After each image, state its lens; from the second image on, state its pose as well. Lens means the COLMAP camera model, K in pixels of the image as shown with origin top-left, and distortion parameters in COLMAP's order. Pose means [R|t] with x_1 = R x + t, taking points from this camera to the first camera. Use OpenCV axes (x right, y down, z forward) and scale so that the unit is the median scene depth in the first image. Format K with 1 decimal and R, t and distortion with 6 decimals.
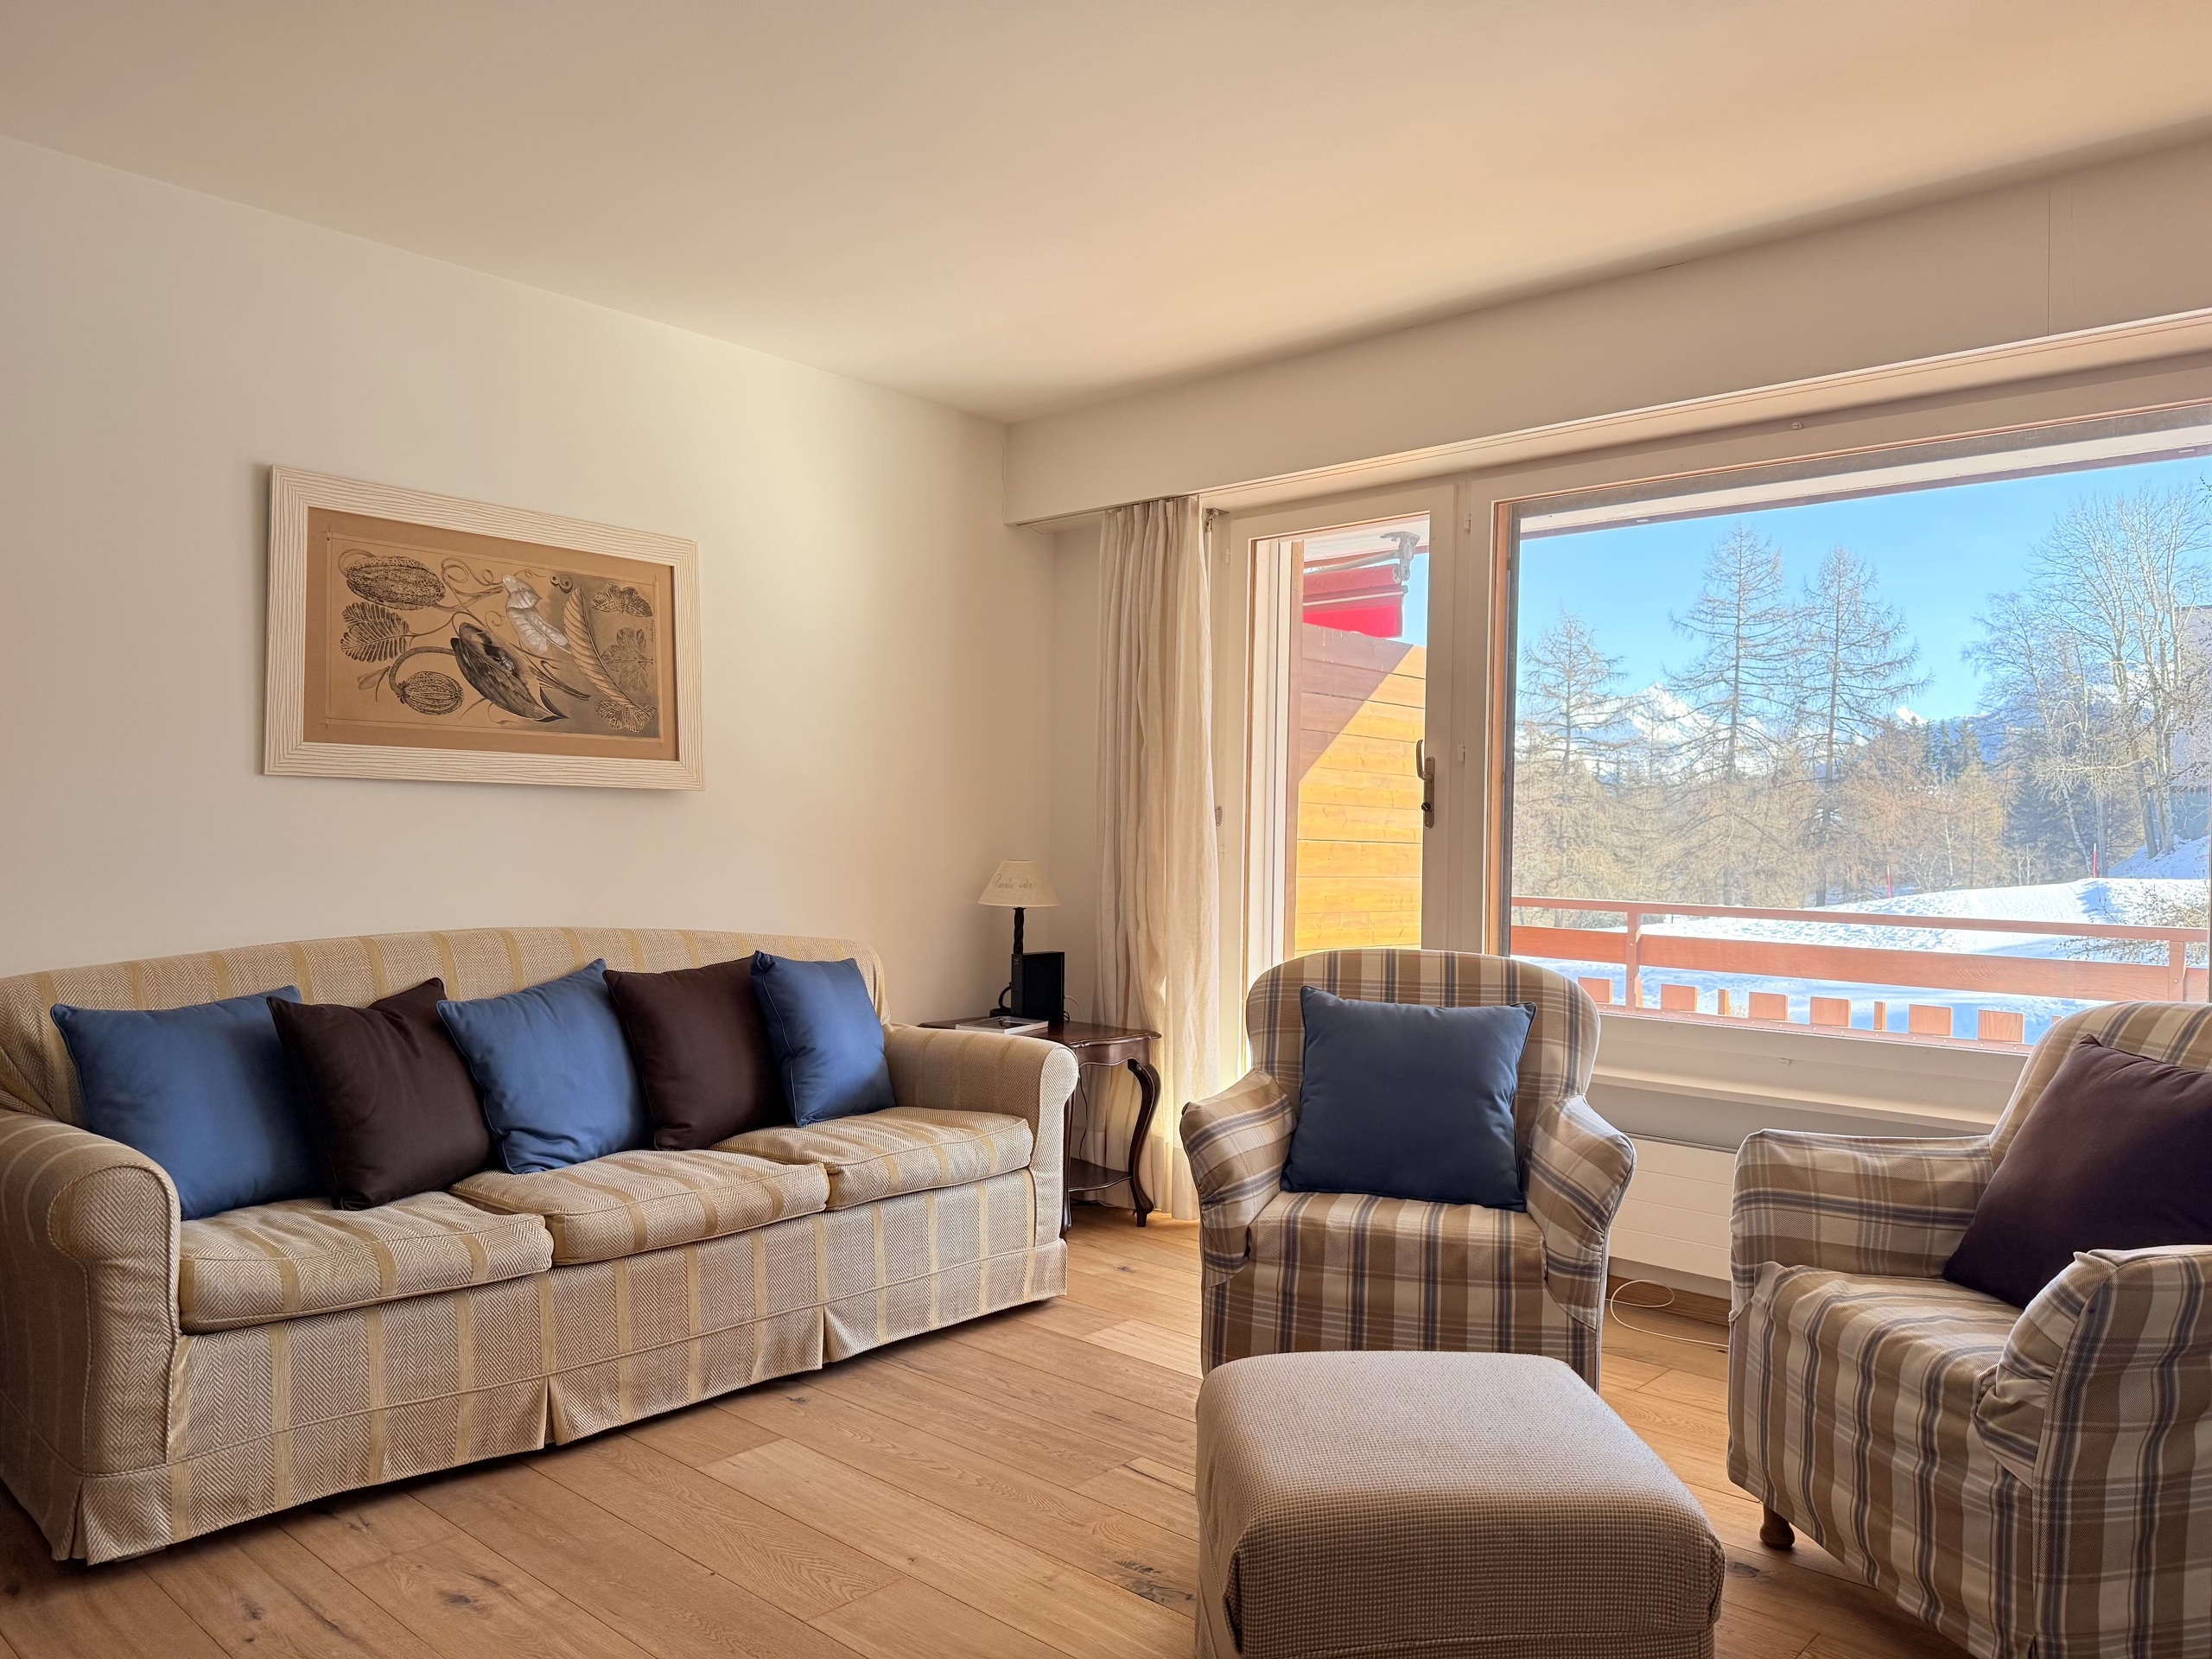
lens RADIAL K [[1549.7, 0, 1110.4], [0, 1549.7, 845.9], [0, 0, 1]] dist [0.157696, -0.235439]
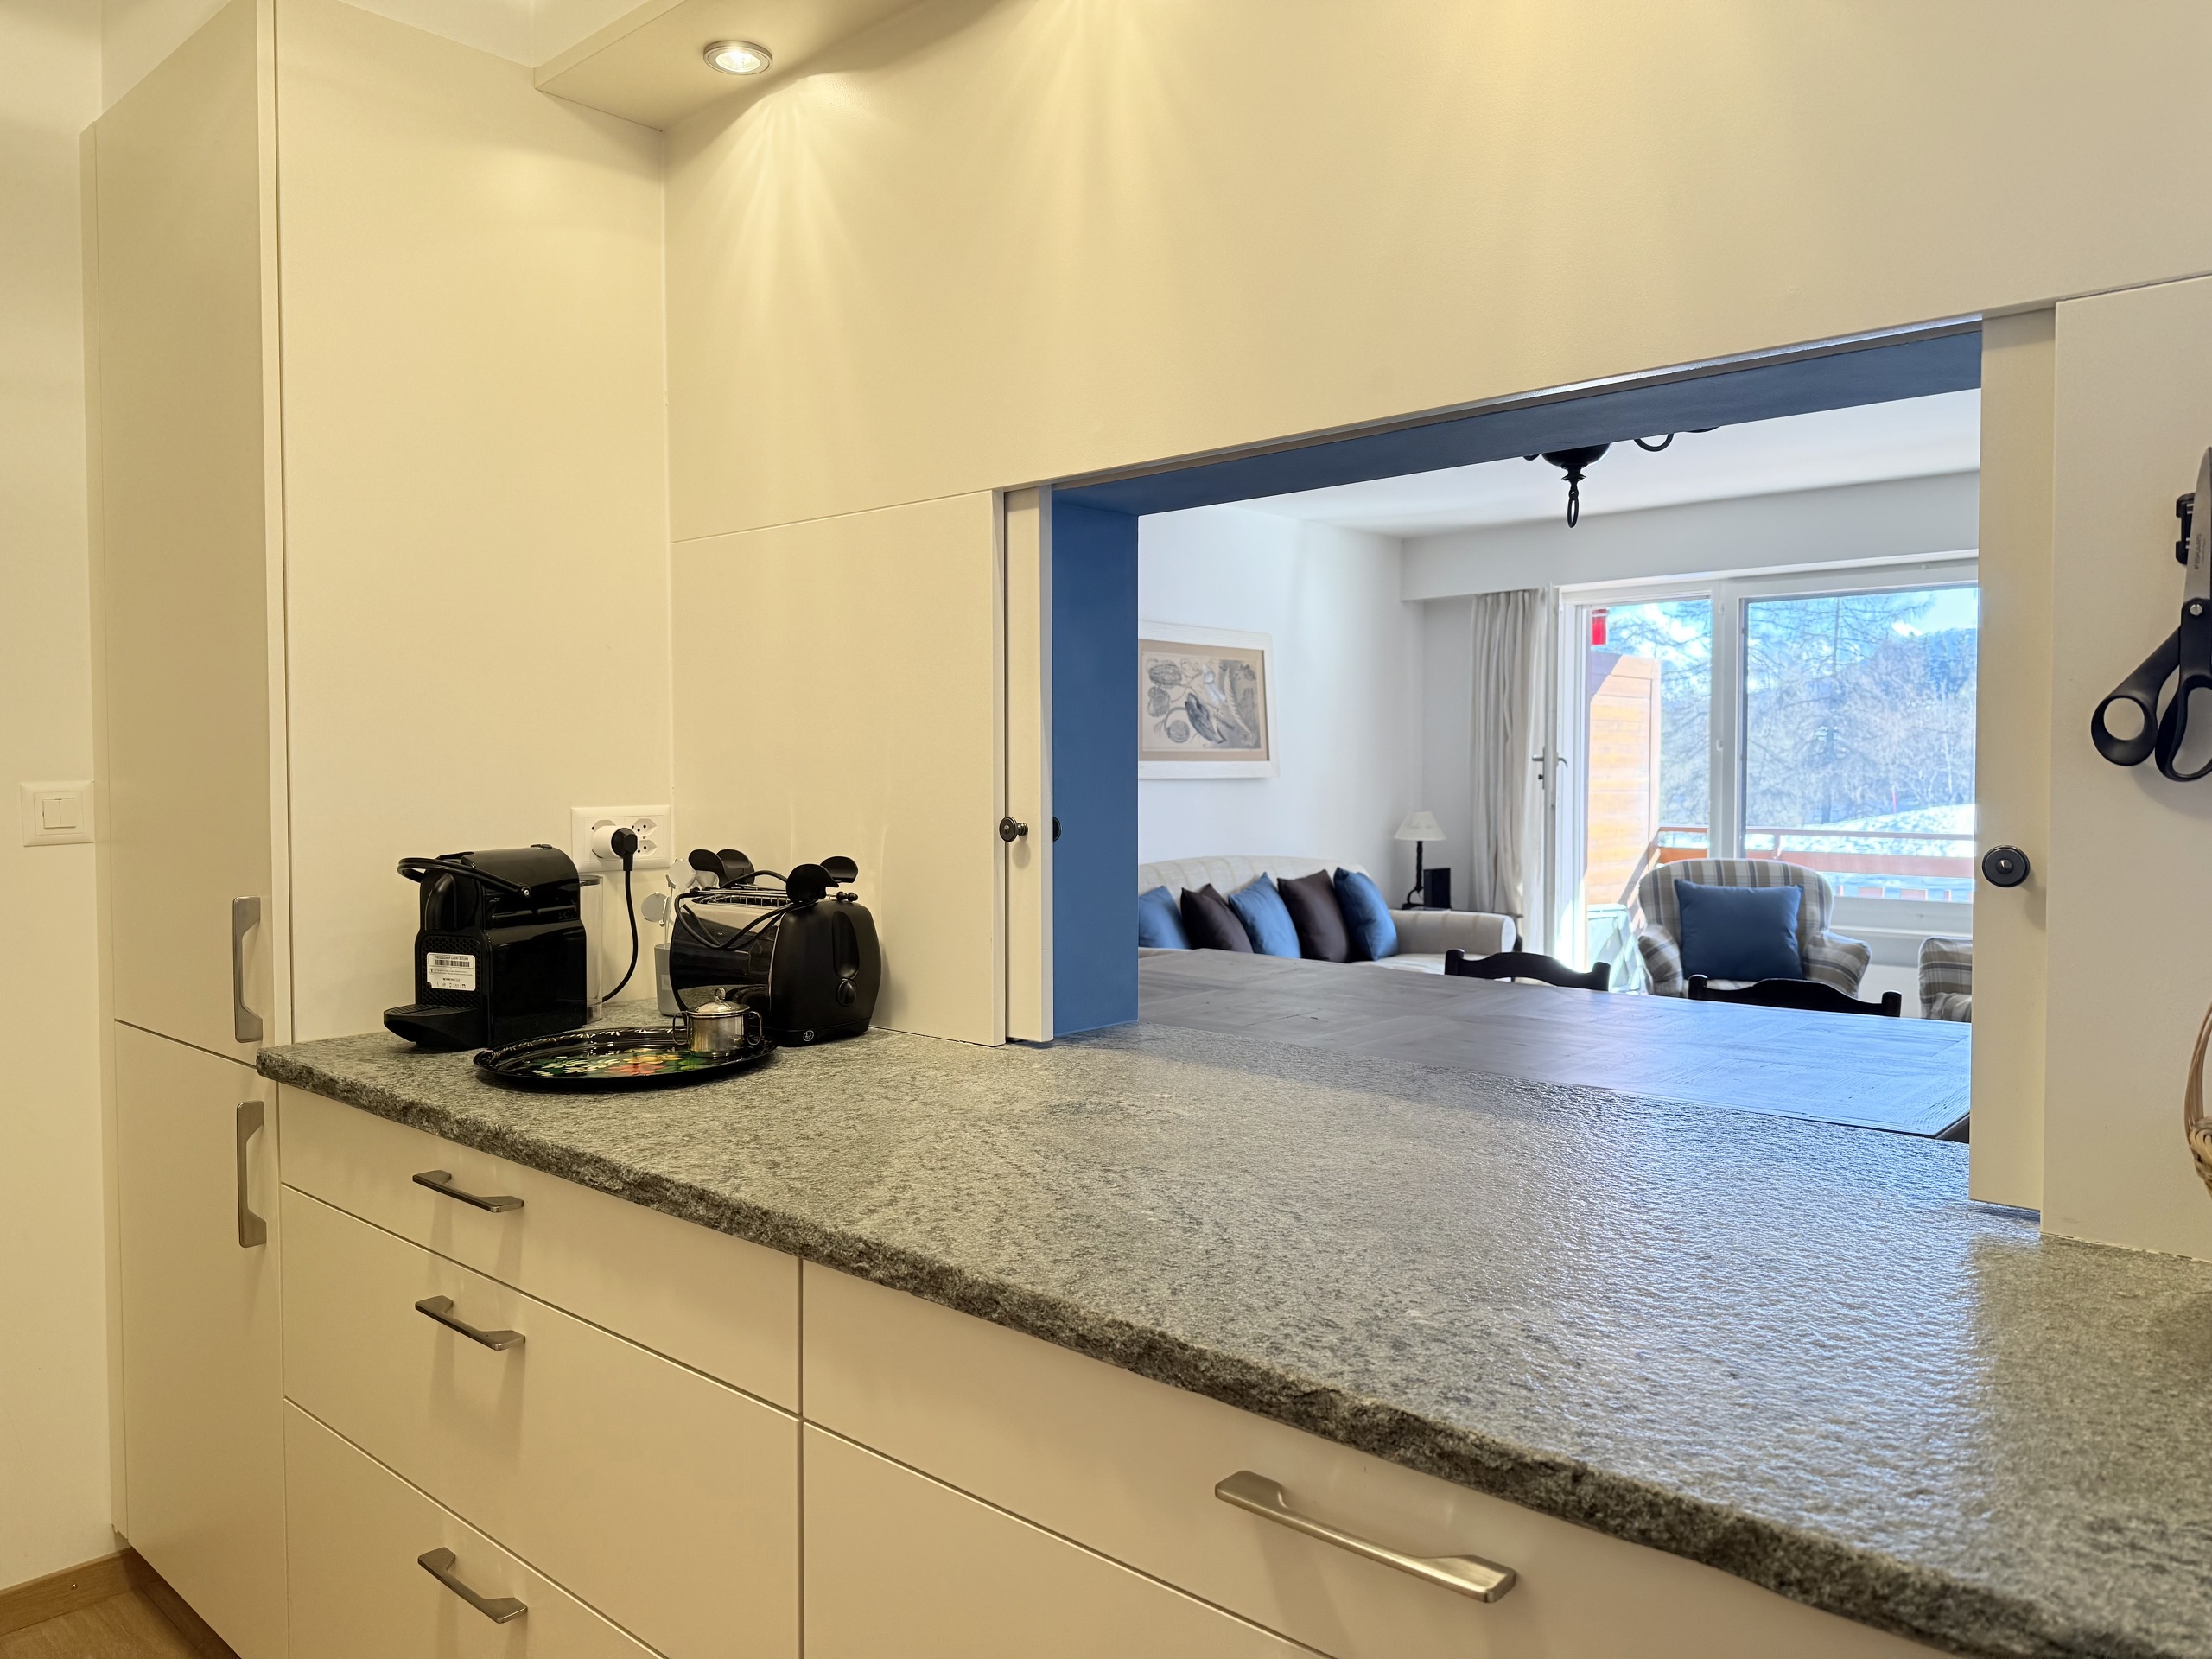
lens RADIAL K [[1561.6, 0, 1093.8], [0, 1561.6, 834.8], [0, 0, 1]] dist [0.108887, -0.138197]
pose [[0.999800, -0.019191, -0.005574, -0.496204], [0.019382, 0.999150, 0.036370, -0.041867], [0.004871, -0.036471, 0.999323, -0.809743]]
